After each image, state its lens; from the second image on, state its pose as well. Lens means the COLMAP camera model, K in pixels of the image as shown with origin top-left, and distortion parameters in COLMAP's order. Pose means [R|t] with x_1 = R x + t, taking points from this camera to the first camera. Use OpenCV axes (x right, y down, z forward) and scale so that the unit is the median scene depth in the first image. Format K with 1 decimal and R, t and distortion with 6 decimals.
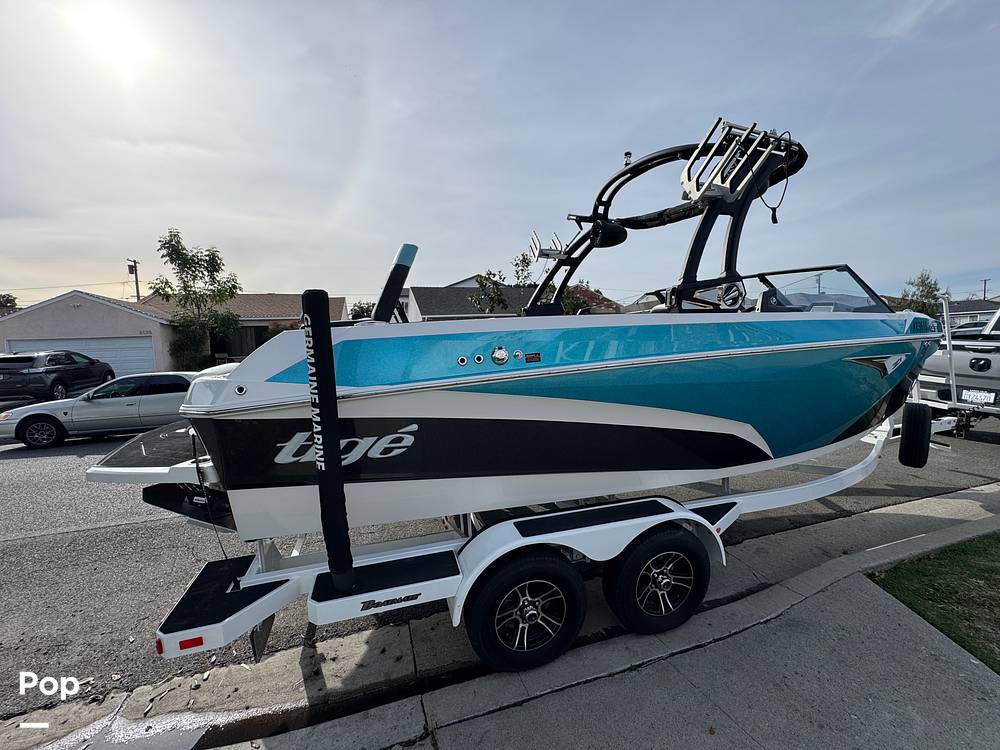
lens RADIAL K [[401.9, 0, 504.4], [0, 401.9, 377.0], [0, 0, 1]] dist [-0.003042, -0.000035]
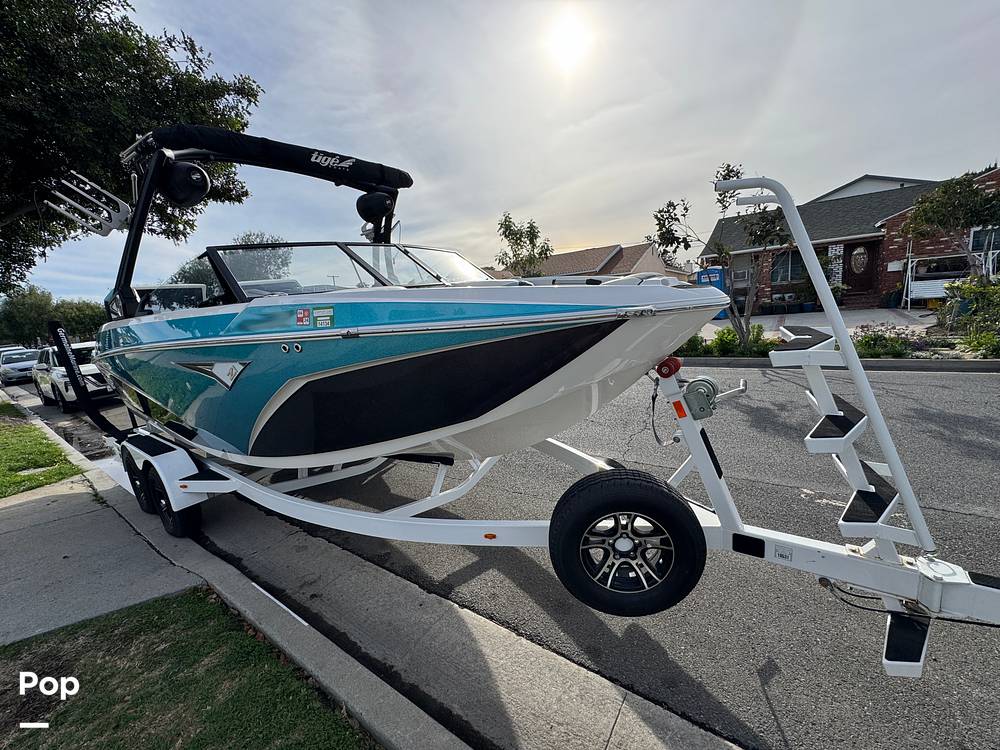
lens RADIAL K [[401.9, 0, 504.4], [0, 401.9, 377.0], [0, 0, 1]] dist [-0.003042, -0.000035]
pose [[0.599037, 0.122663, -0.791270, 2.003550], [-0.007709, 0.989034, 0.147485, -0.150769], [0.800684, -0.082249, 0.593414, 1.031881]]
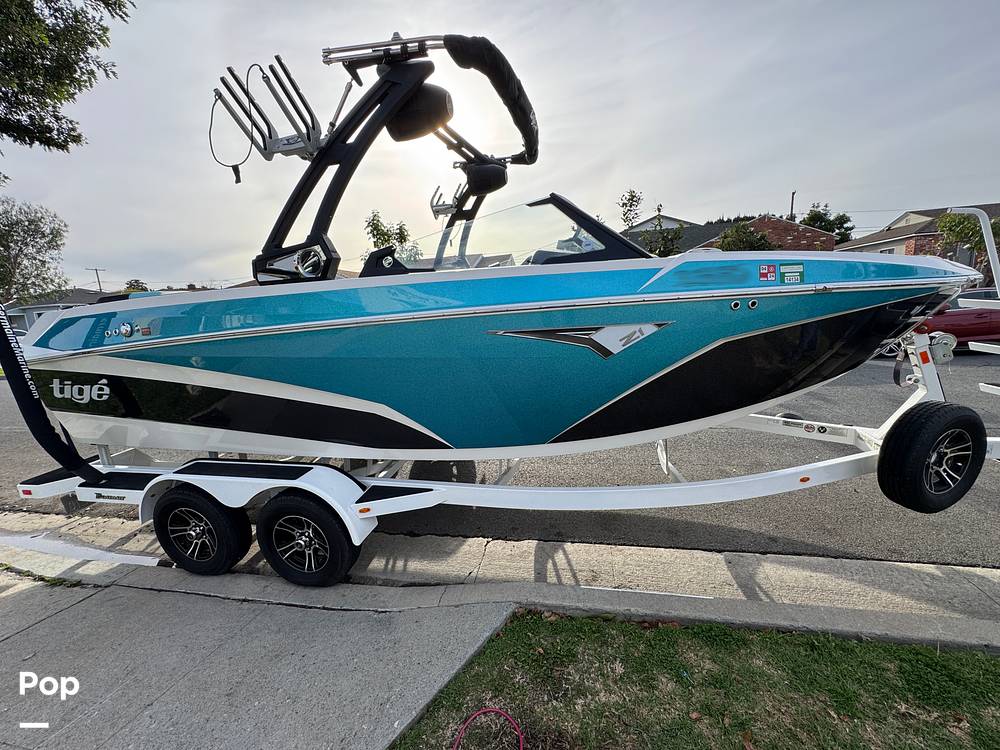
lens RADIAL K [[401.9, 0, 504.4], [0, 401.9, 377.0], [0, 0, 1]] dist [-0.003042, -0.000035]
pose [[0.873216, 0.067685, -0.482609, 1.198744], [-0.009023, 0.992384, 0.122853, -0.051984], [0.487249, -0.102922, 0.867177, 0.342974]]
